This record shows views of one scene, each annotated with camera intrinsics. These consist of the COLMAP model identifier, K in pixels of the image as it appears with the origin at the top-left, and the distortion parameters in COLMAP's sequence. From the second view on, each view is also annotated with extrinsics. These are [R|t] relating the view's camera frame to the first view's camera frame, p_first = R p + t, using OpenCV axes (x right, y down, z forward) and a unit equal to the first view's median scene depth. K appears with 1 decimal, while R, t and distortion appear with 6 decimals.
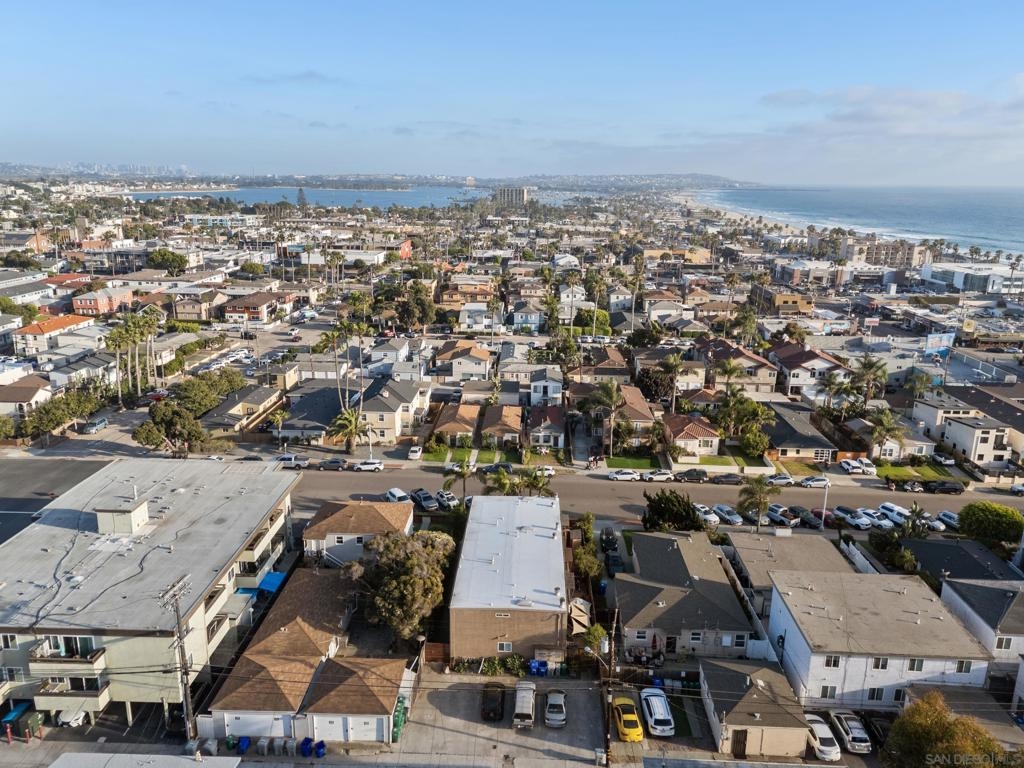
lens RADIAL K [[746.5, 0, 512.0], [0, 746.5, 384.0], [0, 0, 1]] dist [0.115796, -0.145901]
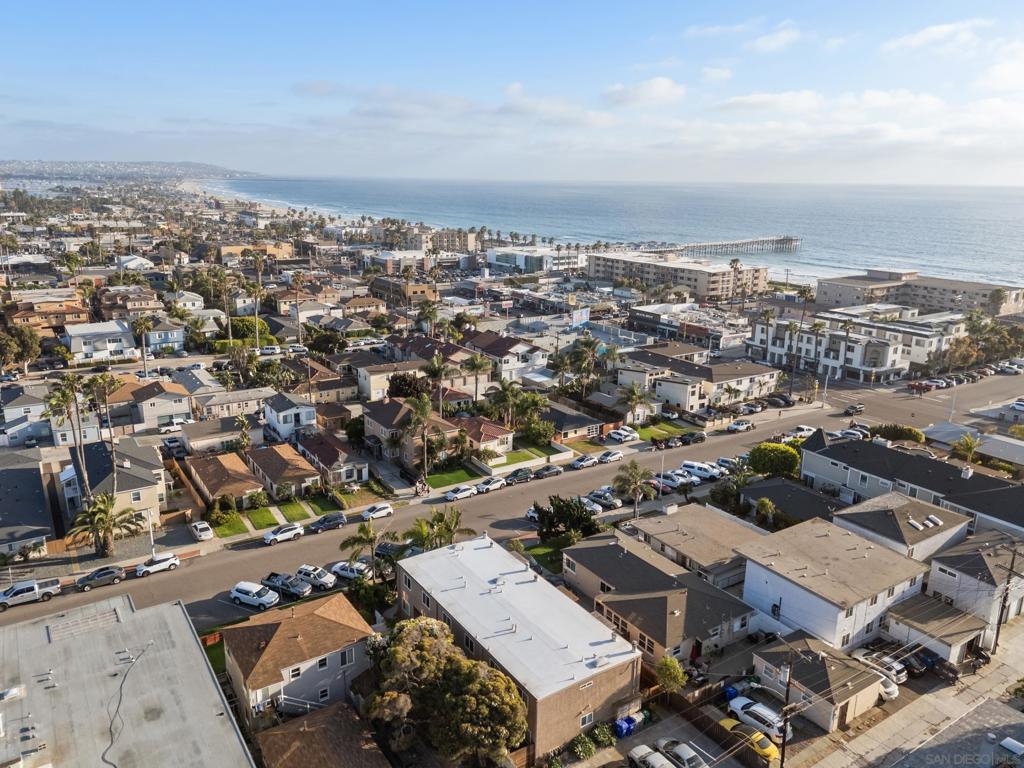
lens RADIAL K [[746.5, 0, 512.0], [0, 746.5, 384.0], [0, 0, 1]] dist [0.115796, -0.145901]
pose [[0.811361, -0.156046, 0.563332, -0.281051], [0.149107, 0.987079, 0.058668, -0.053068], [-0.565208, 0.036396, 0.824145, 0.174337]]
